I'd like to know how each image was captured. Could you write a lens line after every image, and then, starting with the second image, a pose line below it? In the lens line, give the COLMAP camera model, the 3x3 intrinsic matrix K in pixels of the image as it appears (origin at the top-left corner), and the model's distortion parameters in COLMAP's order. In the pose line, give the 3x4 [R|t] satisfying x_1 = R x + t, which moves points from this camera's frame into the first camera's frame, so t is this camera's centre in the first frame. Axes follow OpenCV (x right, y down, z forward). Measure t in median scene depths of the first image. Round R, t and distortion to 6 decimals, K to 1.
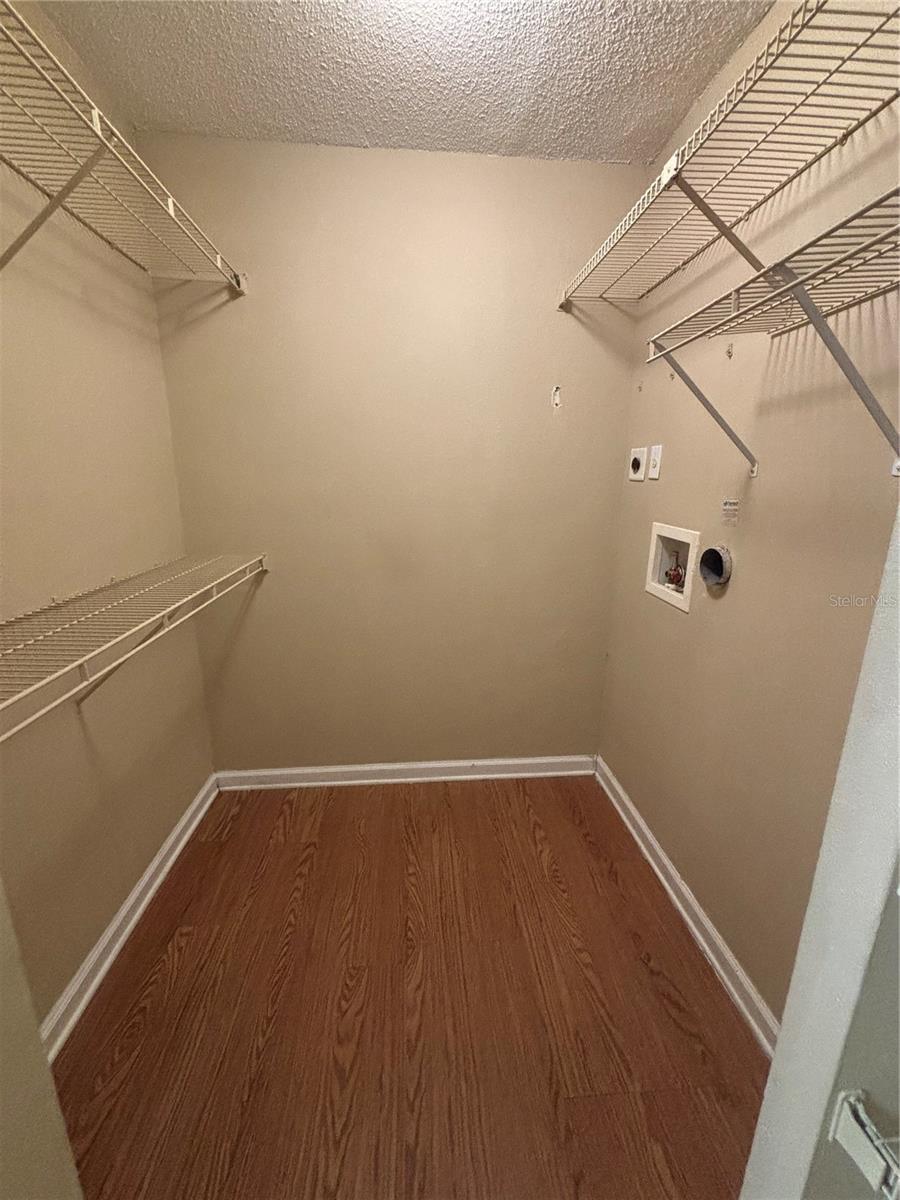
lens RADIAL K [[484.5, 0, 454.5], [0, 484.5, 597.6], [0, 0, 1]] dist [0.000673, 0.000272]
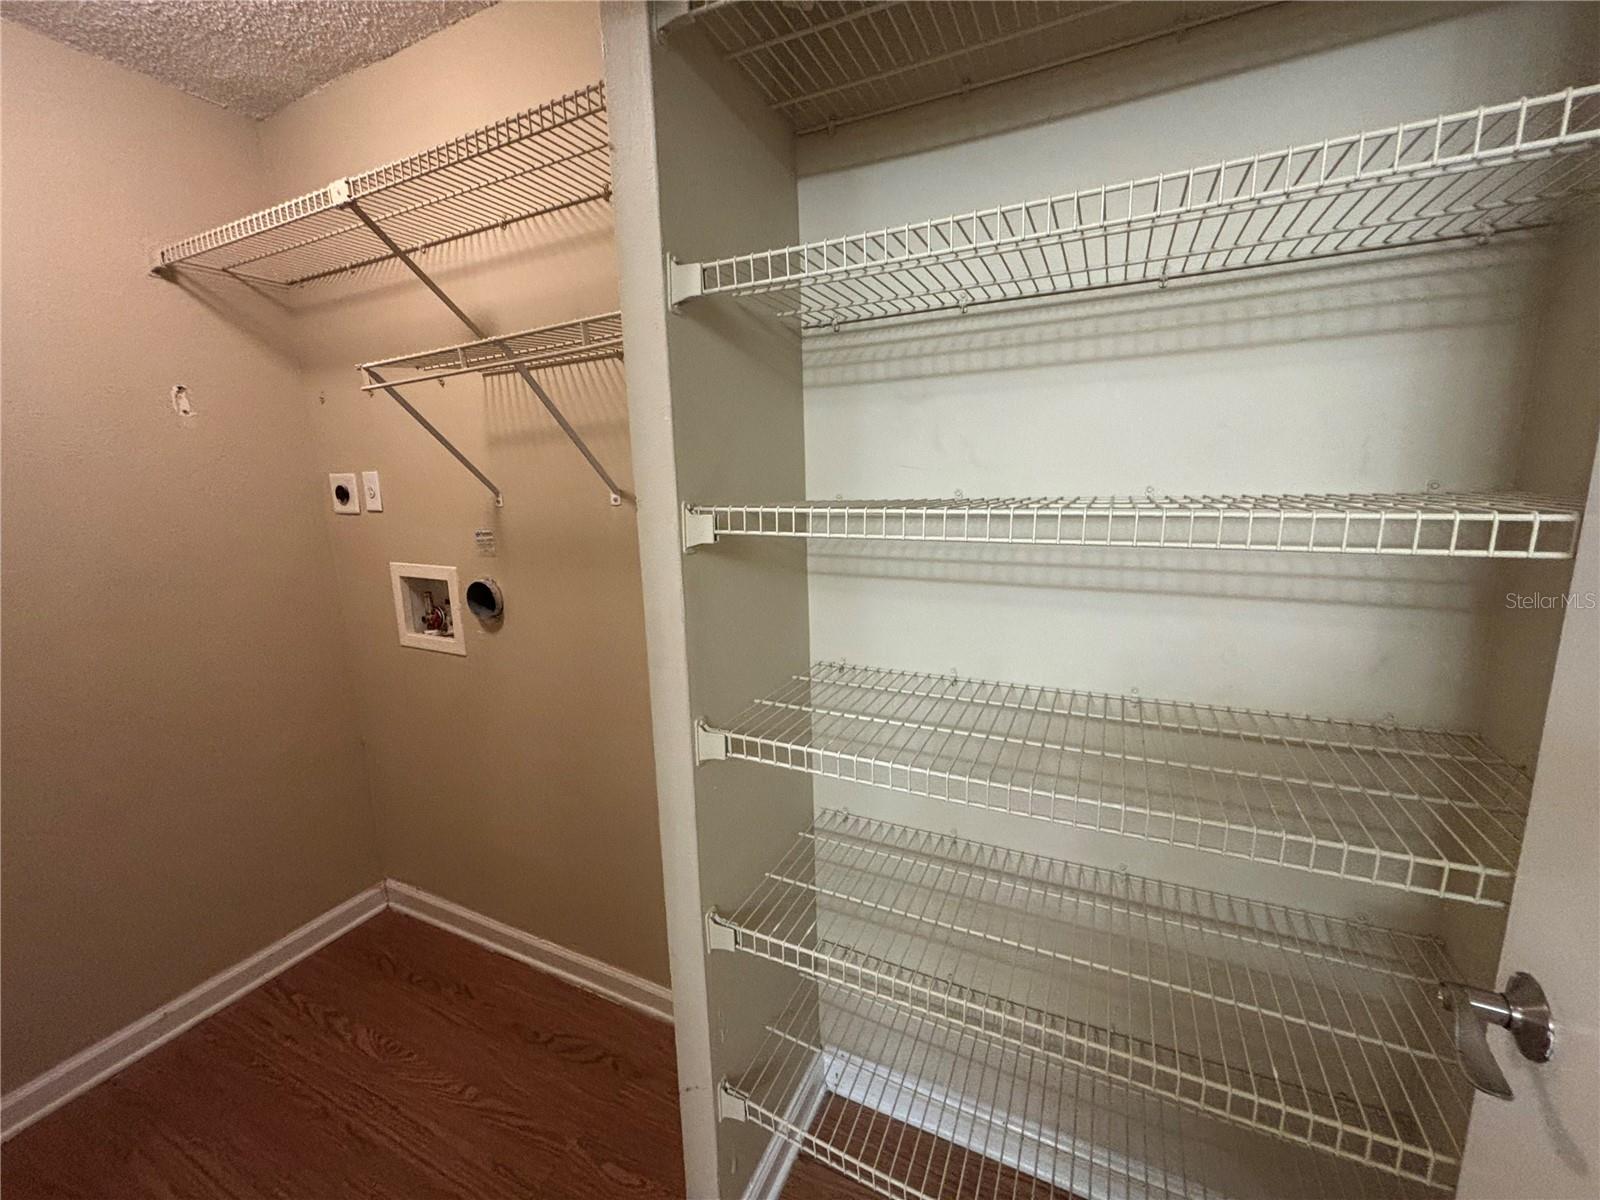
lens RADIAL K [[646.0, 0, 800.9], [0, 646.0, 597.4], [0, 0, 1]] dist [0.000673, 0.000272]
pose [[0.498336, -0.185903, 0.846818, -0.212726], [0.241911, 0.967763, 0.070095, -0.007329], [-0.832550, 0.169924, 0.527243, -0.173171]]
